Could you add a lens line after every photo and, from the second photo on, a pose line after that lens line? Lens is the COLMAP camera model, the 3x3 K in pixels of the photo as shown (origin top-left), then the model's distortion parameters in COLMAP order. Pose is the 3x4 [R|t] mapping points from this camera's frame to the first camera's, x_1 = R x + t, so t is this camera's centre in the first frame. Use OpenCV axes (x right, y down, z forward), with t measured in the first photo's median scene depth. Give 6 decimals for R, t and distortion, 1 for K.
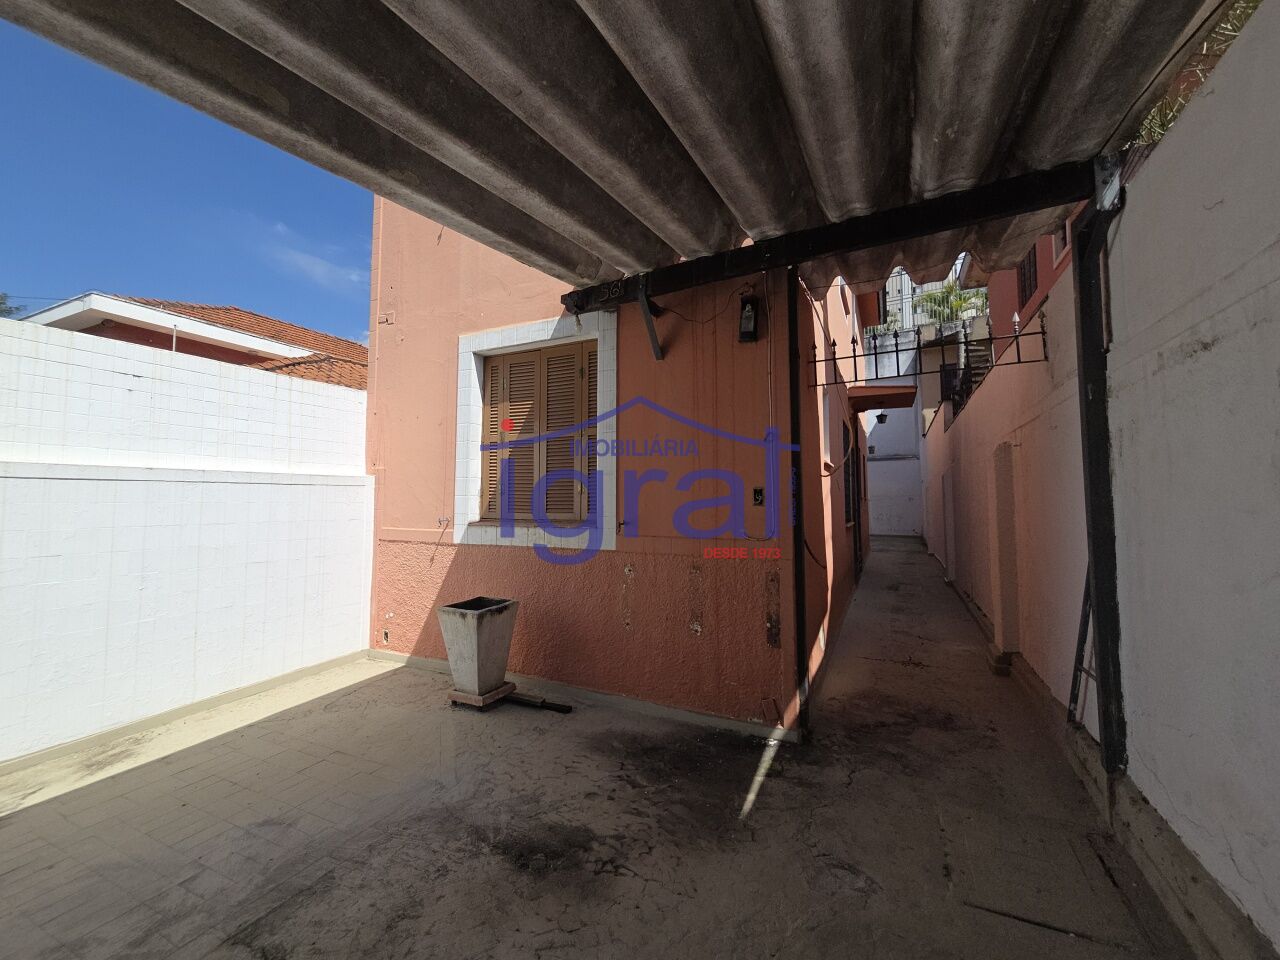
lens RADIAL K [[528.1, 0, 627.4], [0, 528.1, 471.3], [0, 0, 1]] dist [-0.003854, 0.001843]
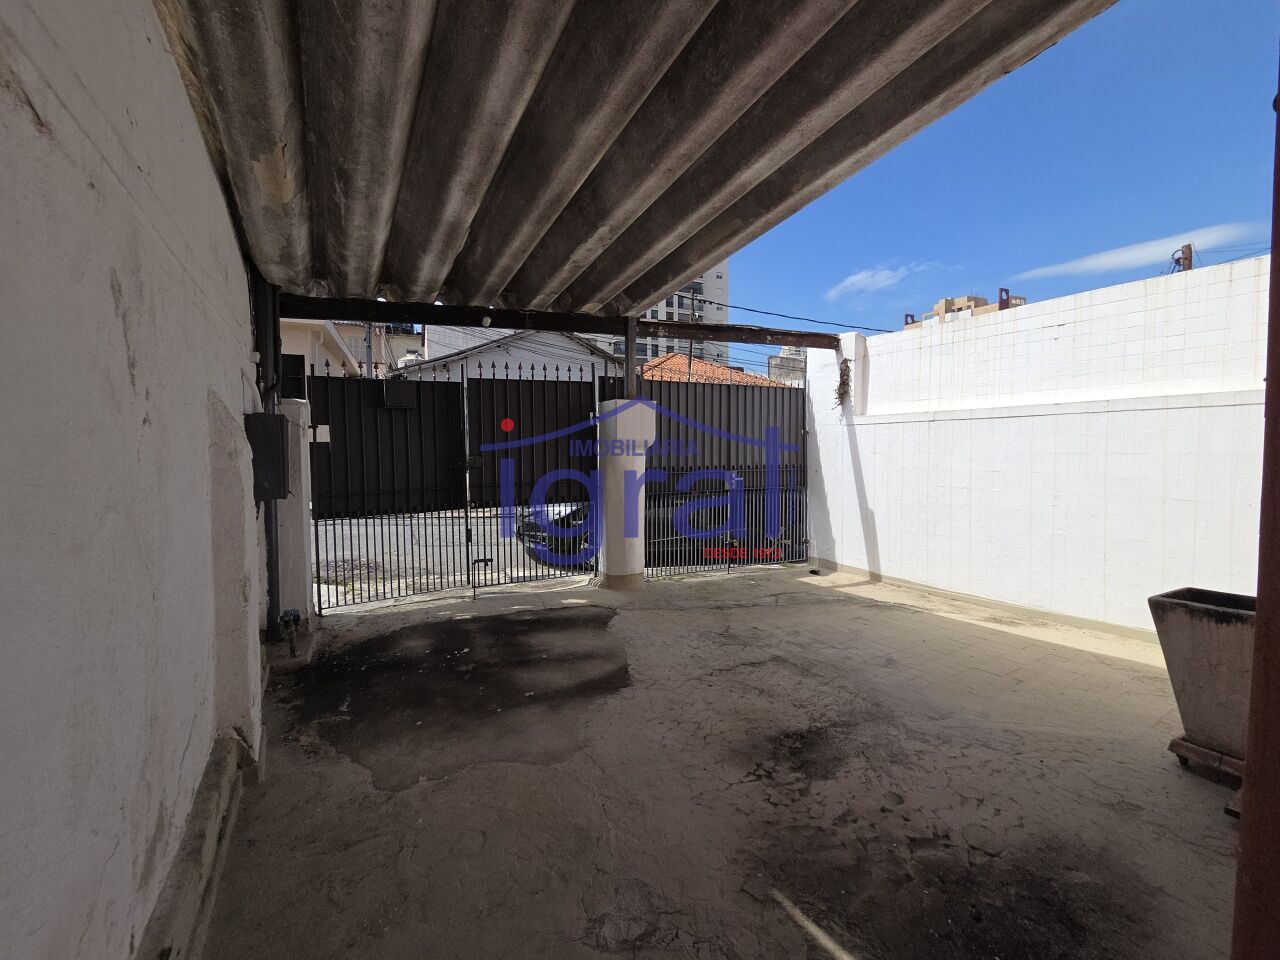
lens RADIAL K [[528.1, 0, 636.8], [0, 528.1, 472.8], [0, 0, 1]] dist [-0.003854, 0.001843]
pose [[-0.540512, 0.047046, -0.840020, 0.633343], [0.060684, 0.998015, 0.016848, 0.076349], [0.839145, -0.041870, -0.542294, 0.913232]]
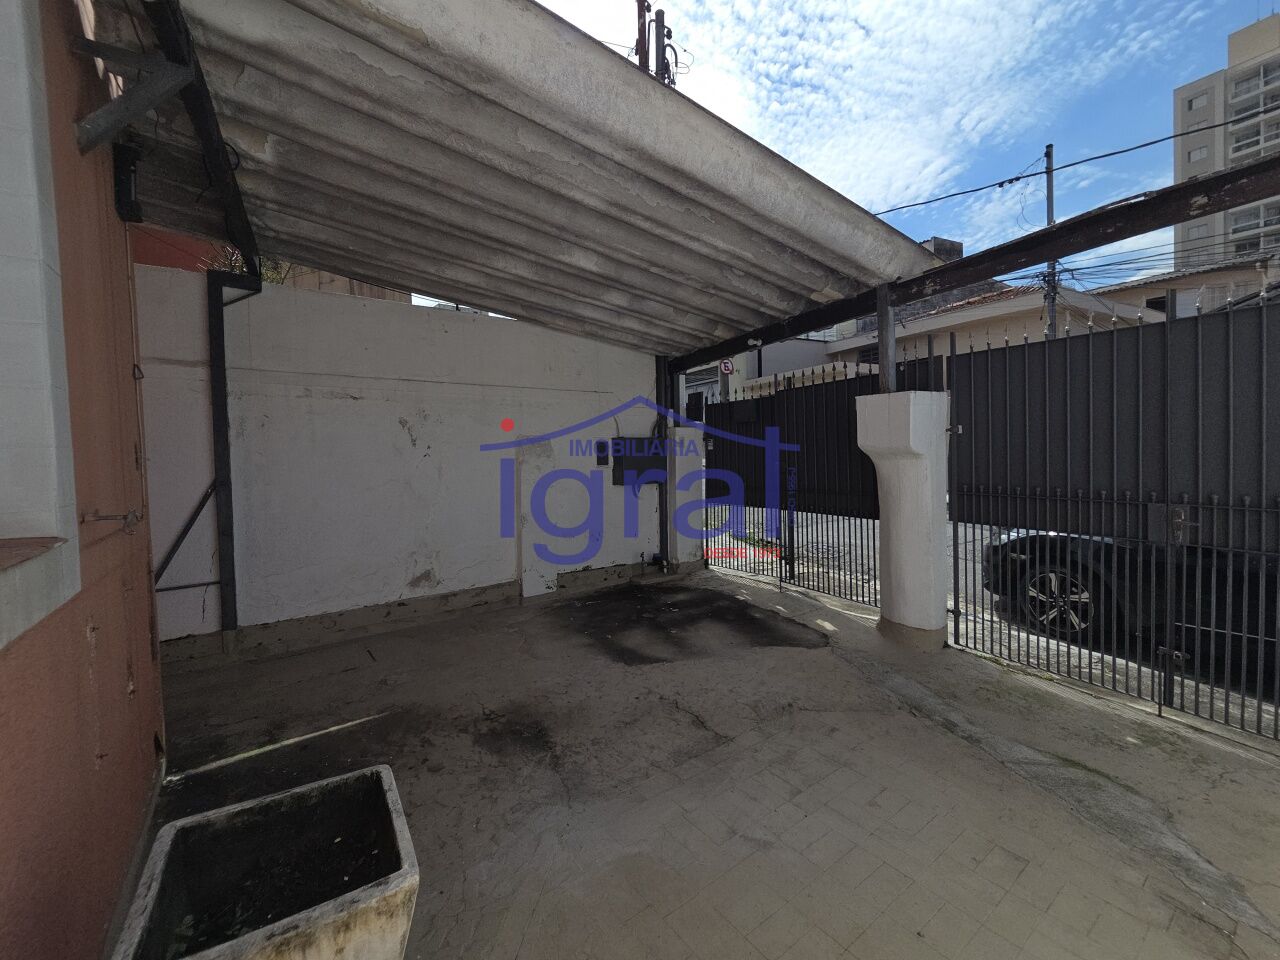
lens RADIAL K [[528.1, 0, 628.3], [0, 528.1, 478.6], [0, 0, 1]] dist [-0.003854, 0.001843]
pose [[-0.886258, -0.001508, 0.463189, -0.658304], [-0.001143, 0.999999, 0.001069, 0.077235], [-0.463190, 0.000418, -0.886259, 1.363061]]
